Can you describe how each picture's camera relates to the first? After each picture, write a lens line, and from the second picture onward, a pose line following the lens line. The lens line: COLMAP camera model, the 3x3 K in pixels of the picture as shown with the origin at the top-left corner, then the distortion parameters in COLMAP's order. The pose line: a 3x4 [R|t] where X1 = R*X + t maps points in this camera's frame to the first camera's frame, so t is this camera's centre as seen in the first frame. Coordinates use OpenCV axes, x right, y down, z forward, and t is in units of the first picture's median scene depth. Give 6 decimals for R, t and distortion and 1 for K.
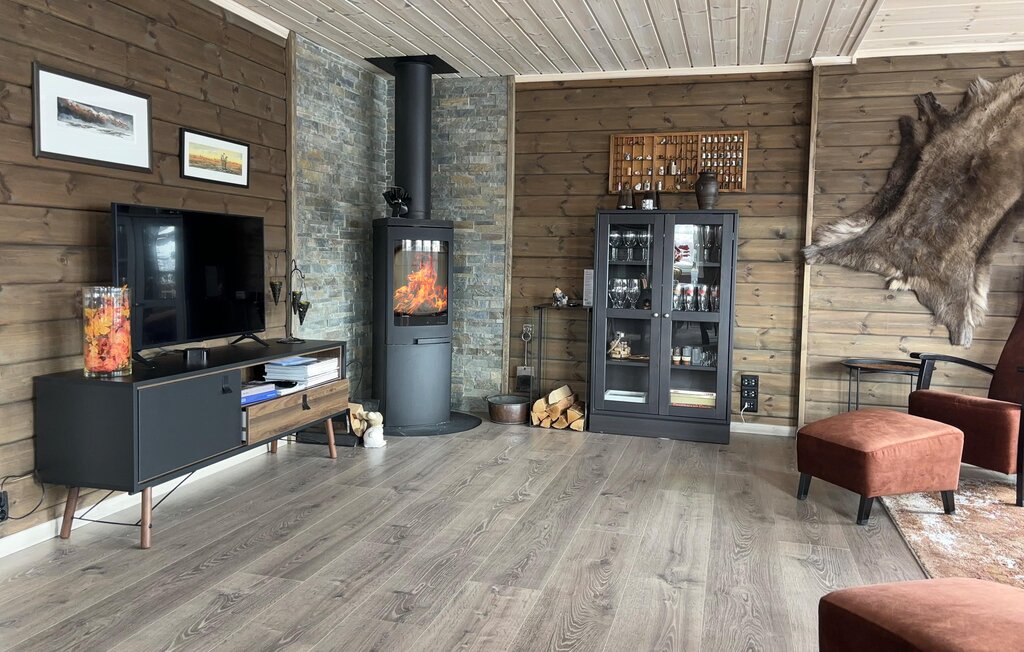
lens RADIAL K [[815.4, 0, 575.6], [0, 815.4, 328.7], [0, 0, 1]] dist [0.080623, -0.078523]
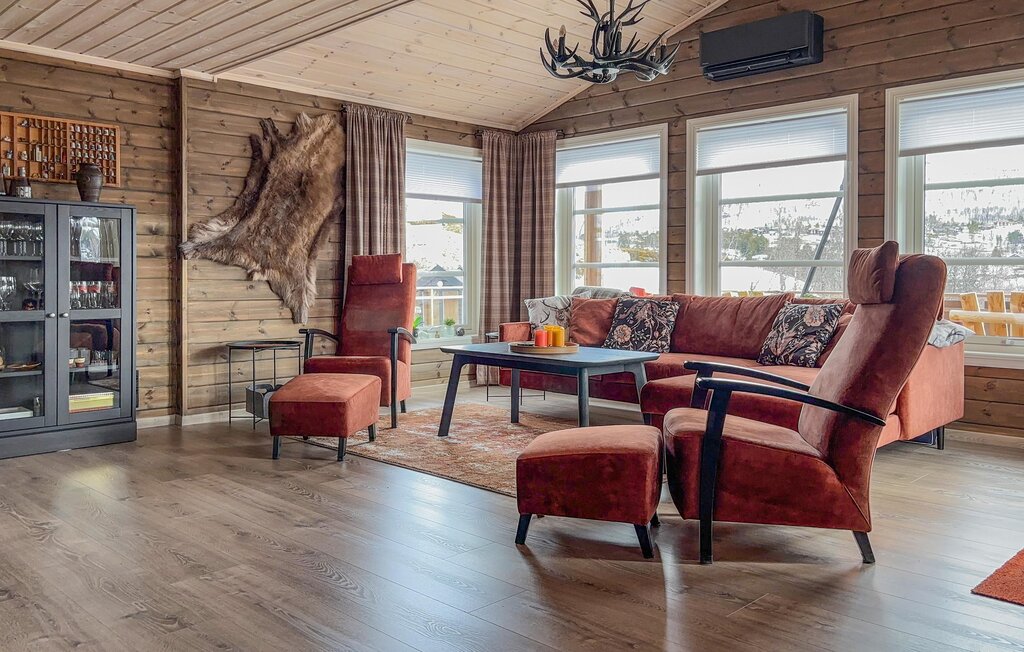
lens RADIAL K [[815.4, 0, 507.9], [0, 815.4, 329.1], [0, 0, 1]] dist [0.080623, -0.078523]
pose [[0.491184, -0.080290, 0.867348, -0.463567], [0.090266, 0.995074, 0.040996, 0.006379], [-0.866366, 0.058155, 0.496012, 0.107423]]
